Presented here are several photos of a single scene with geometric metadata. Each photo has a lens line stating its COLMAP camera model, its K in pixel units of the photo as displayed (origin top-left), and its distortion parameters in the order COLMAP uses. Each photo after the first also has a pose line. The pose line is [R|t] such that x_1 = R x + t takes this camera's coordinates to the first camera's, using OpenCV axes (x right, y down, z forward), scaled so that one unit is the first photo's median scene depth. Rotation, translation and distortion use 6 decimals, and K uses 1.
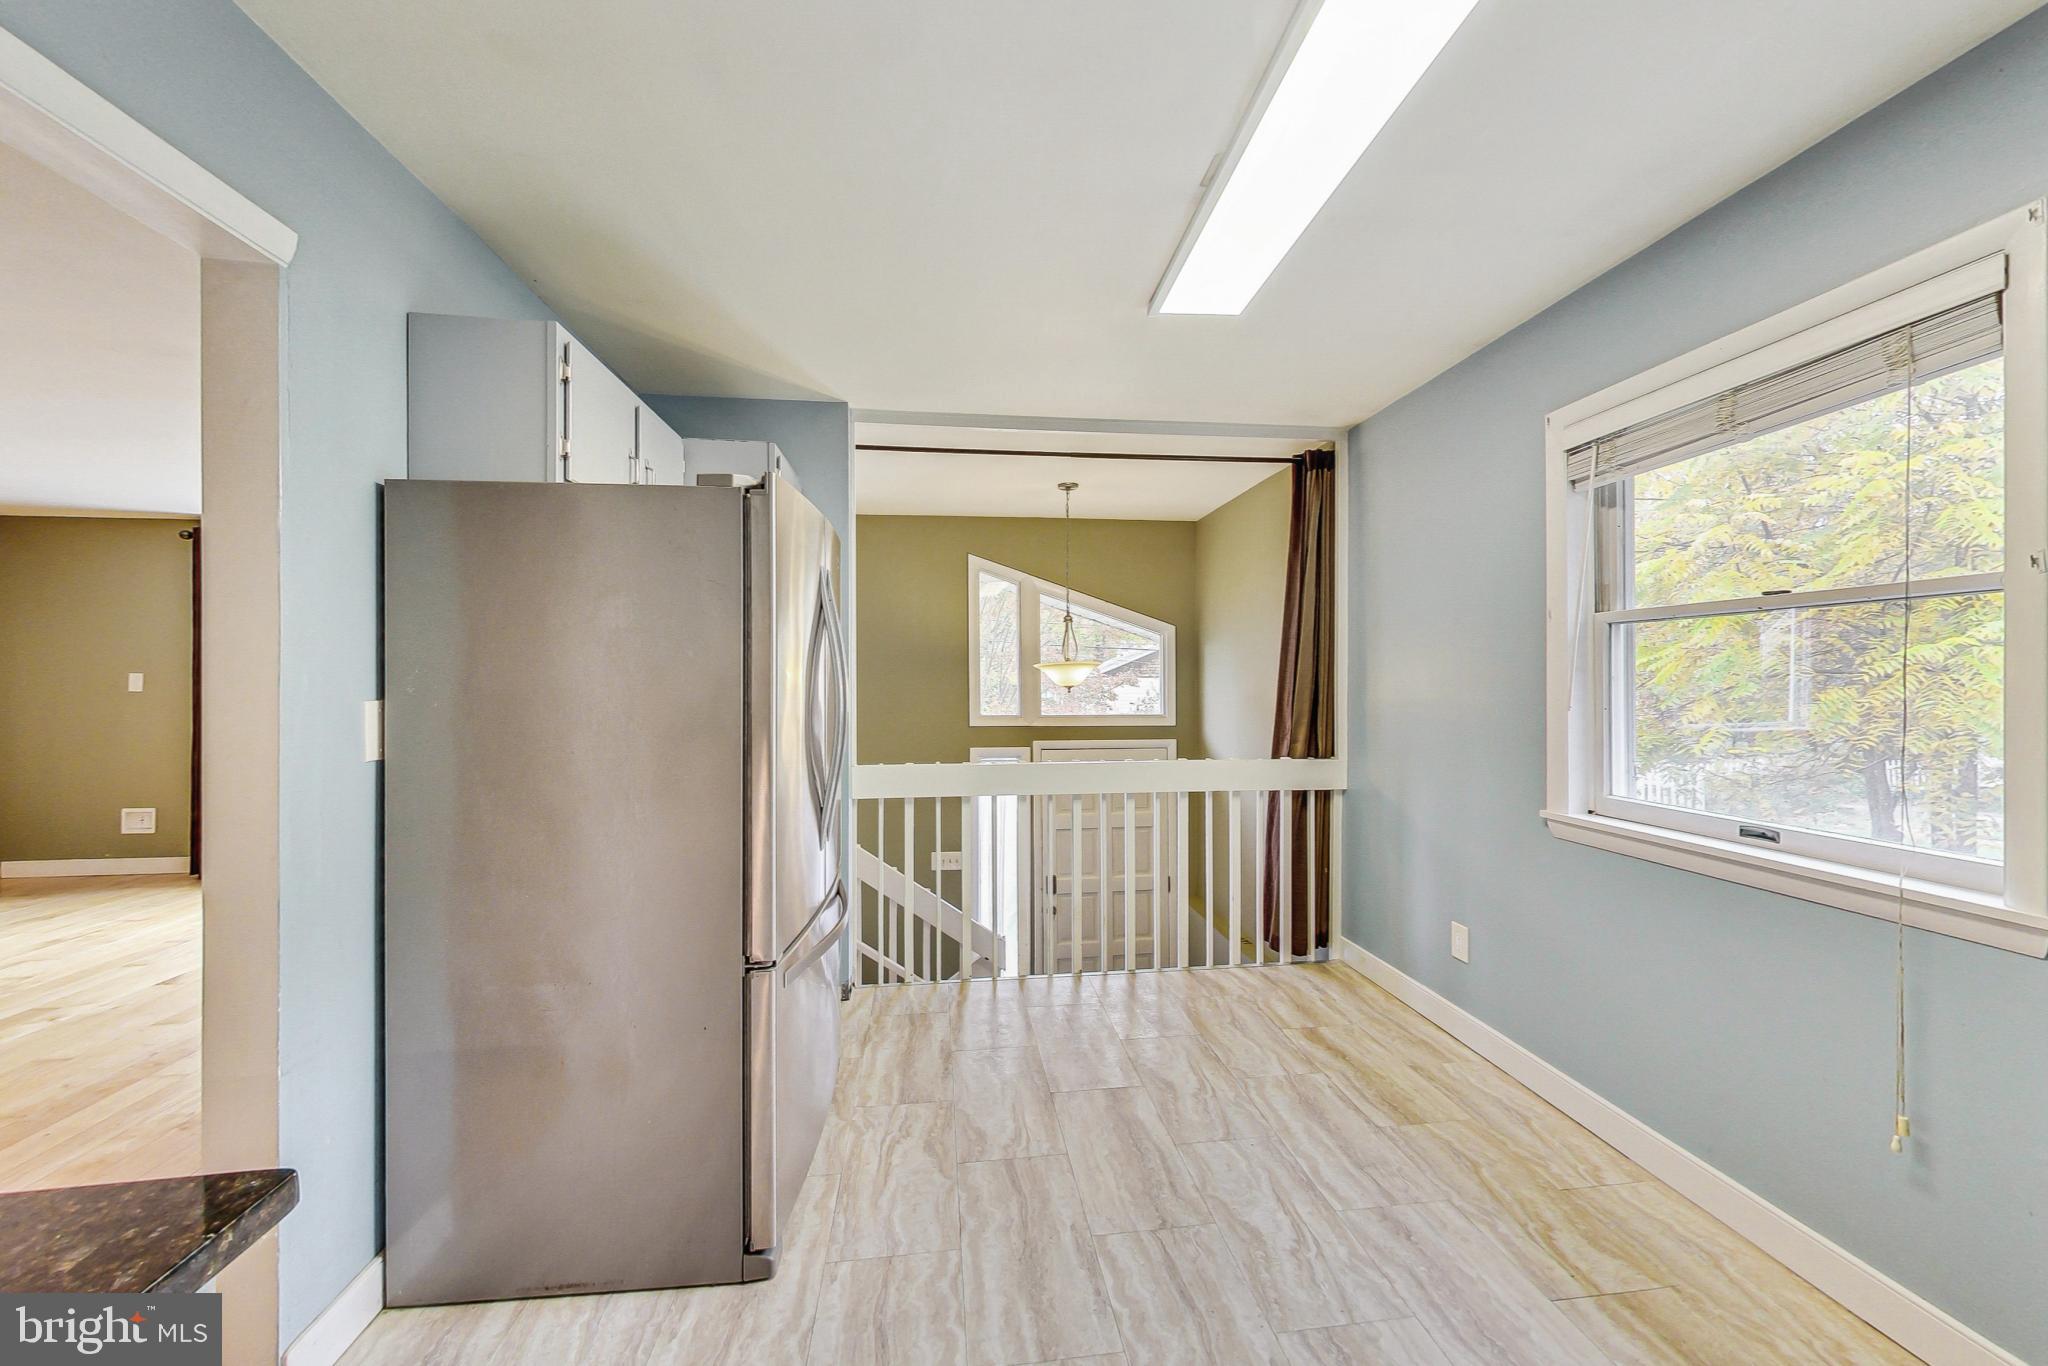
lens RADIAL K [[748.0, 0, 1029.3], [0, 748.0, 681.6], [0, 0, 1]] dist [0.005484, -0.000168]
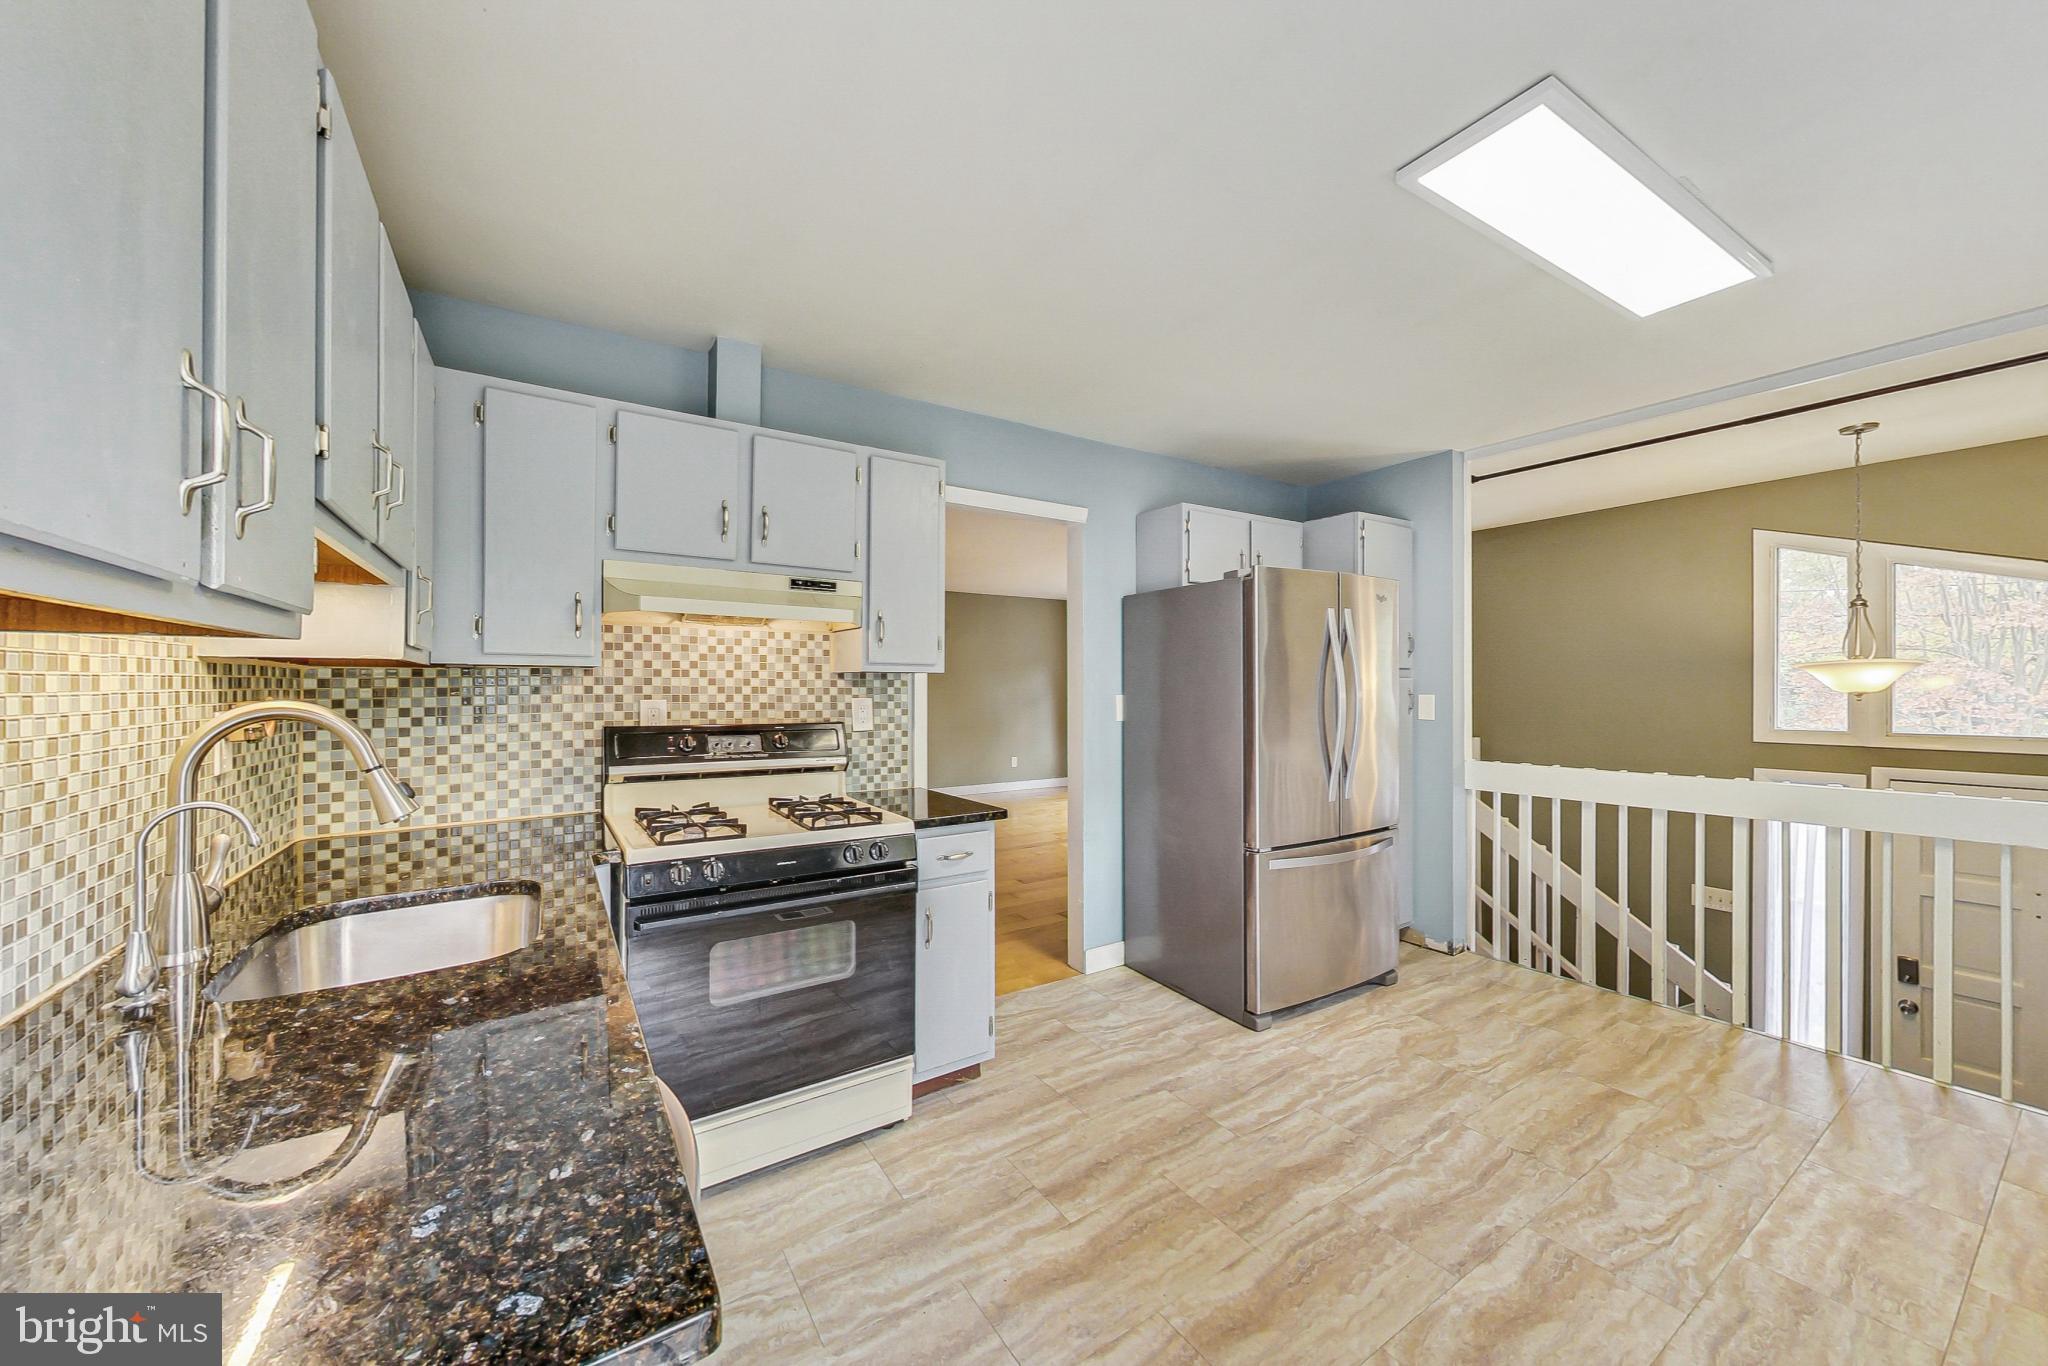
lens RADIAL K [[748.0, 0, 1023.3], [0, 748.0, 675.4], [0, 0, 1]] dist [0.005484, -0.000168]
pose [[0.437826, -0.009919, -0.899005, 0.700365], [0.000007, 0.999939, -0.011029, -0.004361], [0.899060, 0.004822, 0.437799, -0.172633]]
